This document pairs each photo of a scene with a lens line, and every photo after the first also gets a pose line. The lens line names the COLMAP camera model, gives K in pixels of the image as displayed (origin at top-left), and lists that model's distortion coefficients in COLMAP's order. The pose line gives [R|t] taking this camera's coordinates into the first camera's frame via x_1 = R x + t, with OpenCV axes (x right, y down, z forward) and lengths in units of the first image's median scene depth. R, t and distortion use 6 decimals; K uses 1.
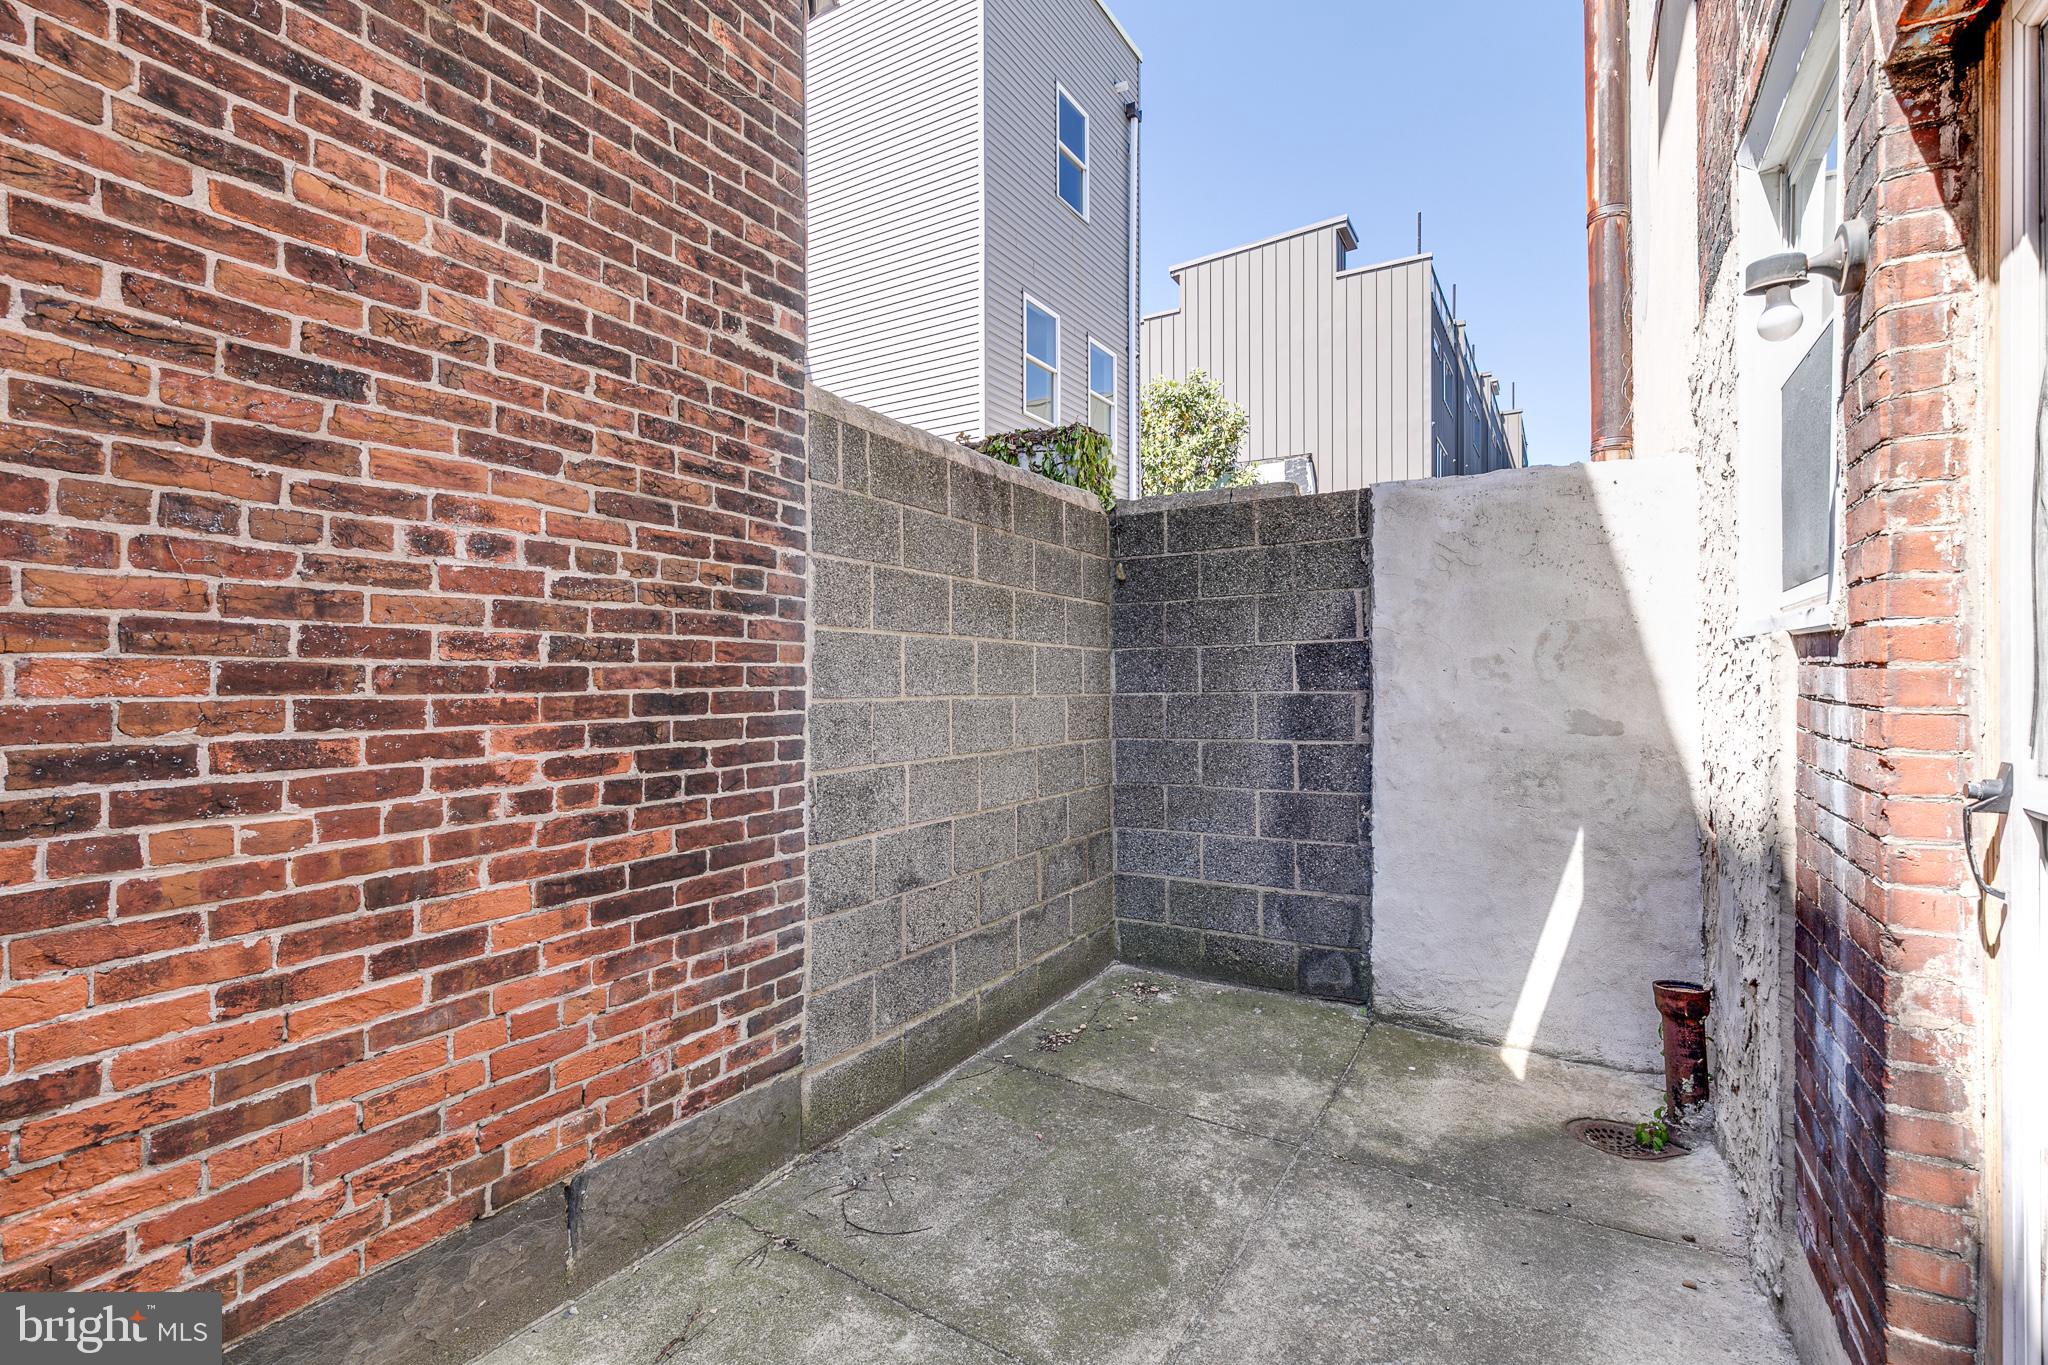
lens RADIAL K [[934.6, 0, 1024.1], [0, 934.6, 680.8], [0, 0, 1]] dist [0.008768, -0.001080]
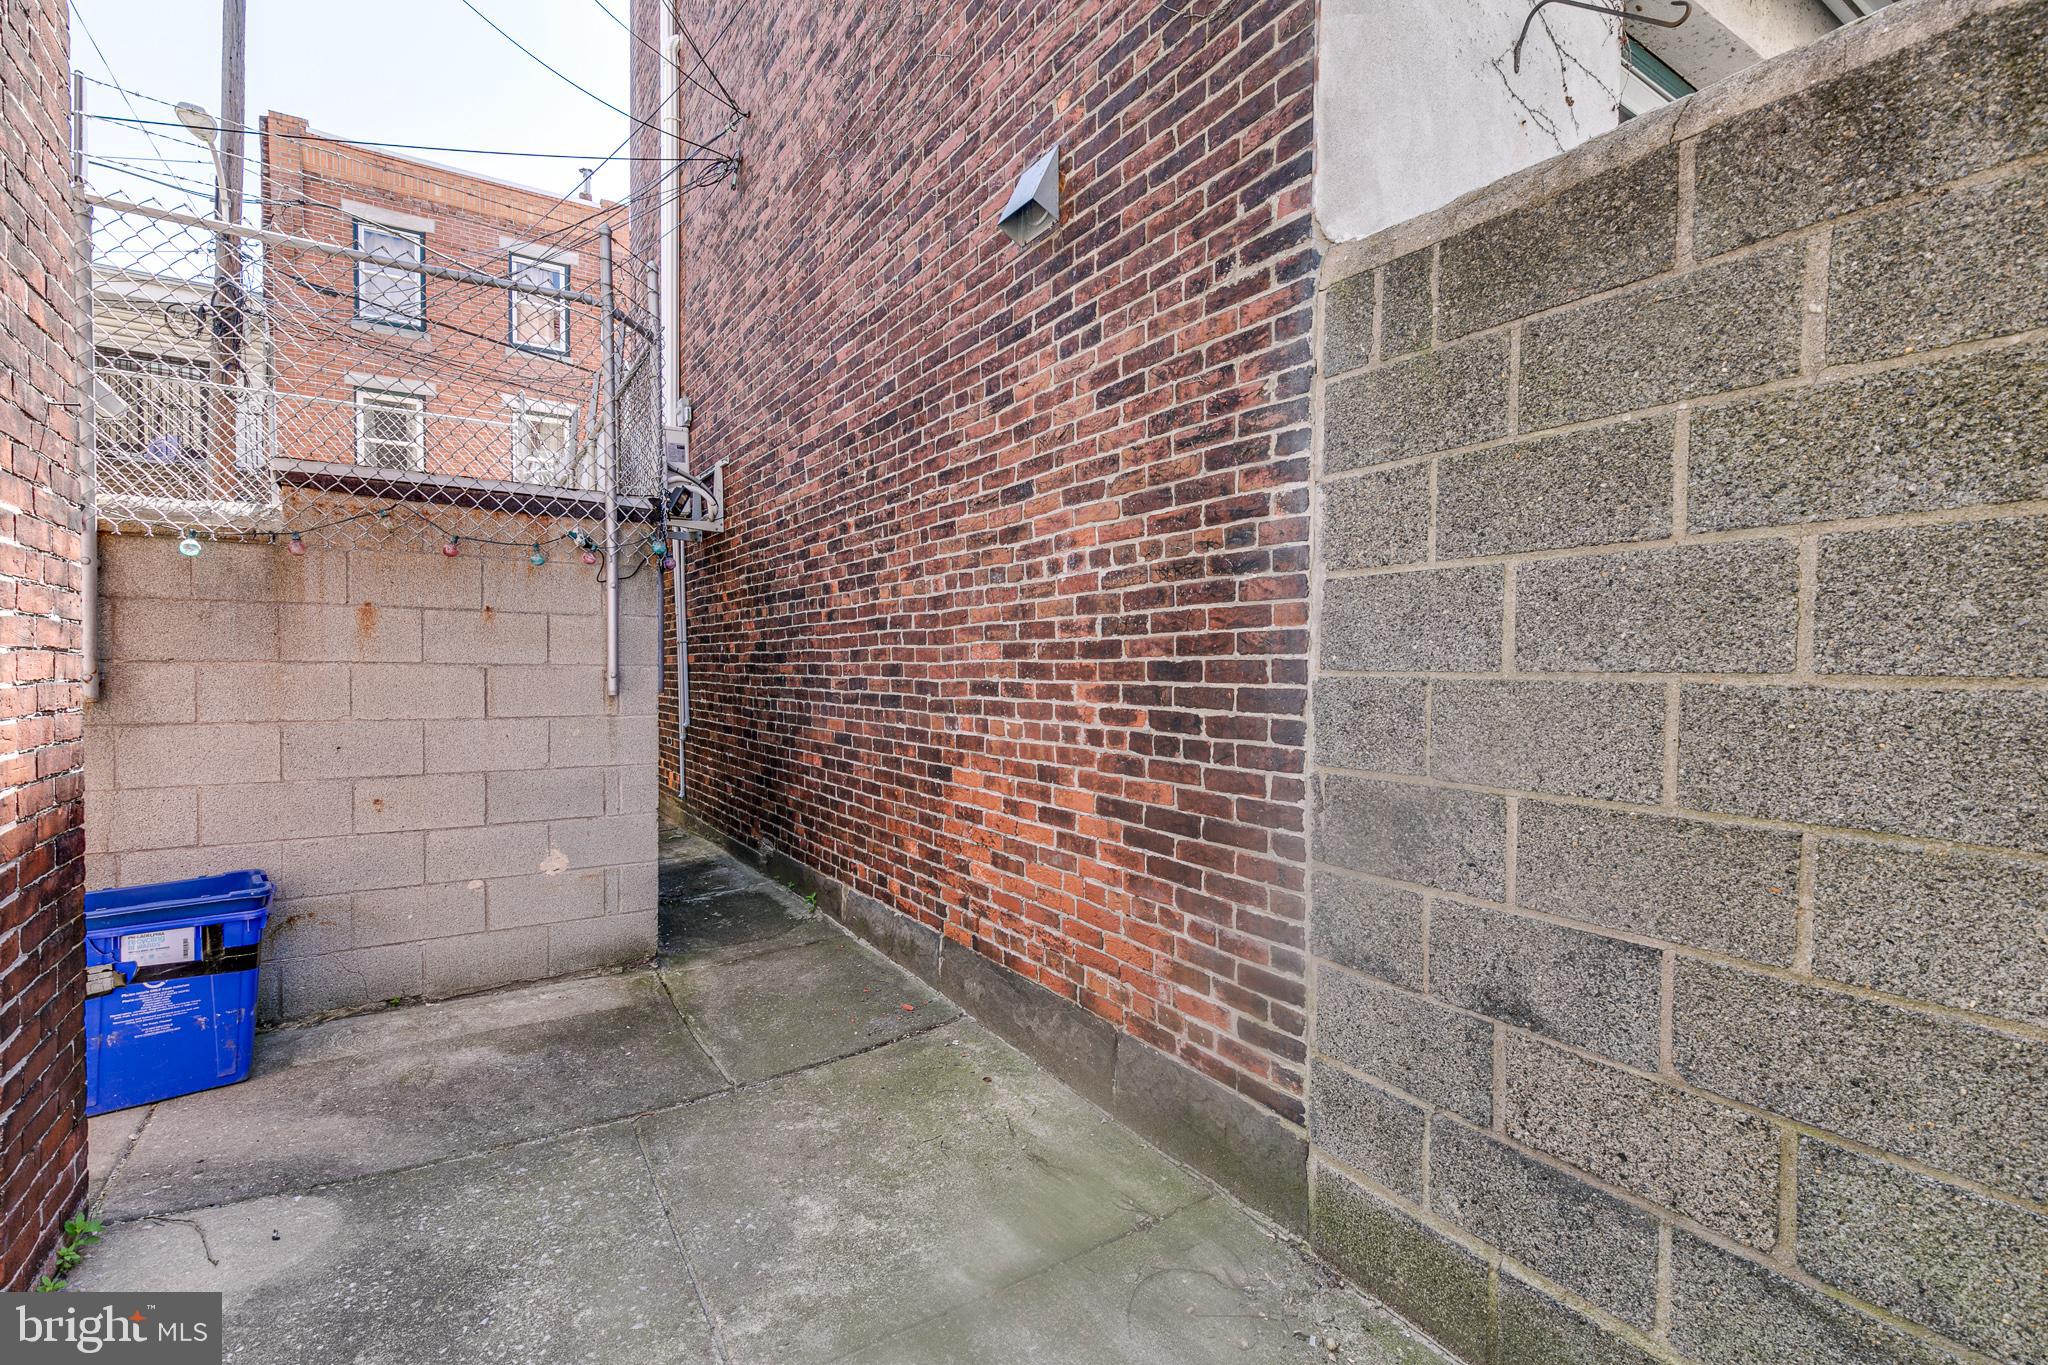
lens RADIAL K [[934.6, 0, 1025.2], [0, 934.6, 686.4], [0, 0, 1]] dist [0.008768, -0.001080]
pose [[-0.454398, 0.024669, -0.890457, 0.515784], [0.001401, 0.999635, 0.026979, 0.010258], [0.890798, 0.011011, -0.454267, 1.037665]]
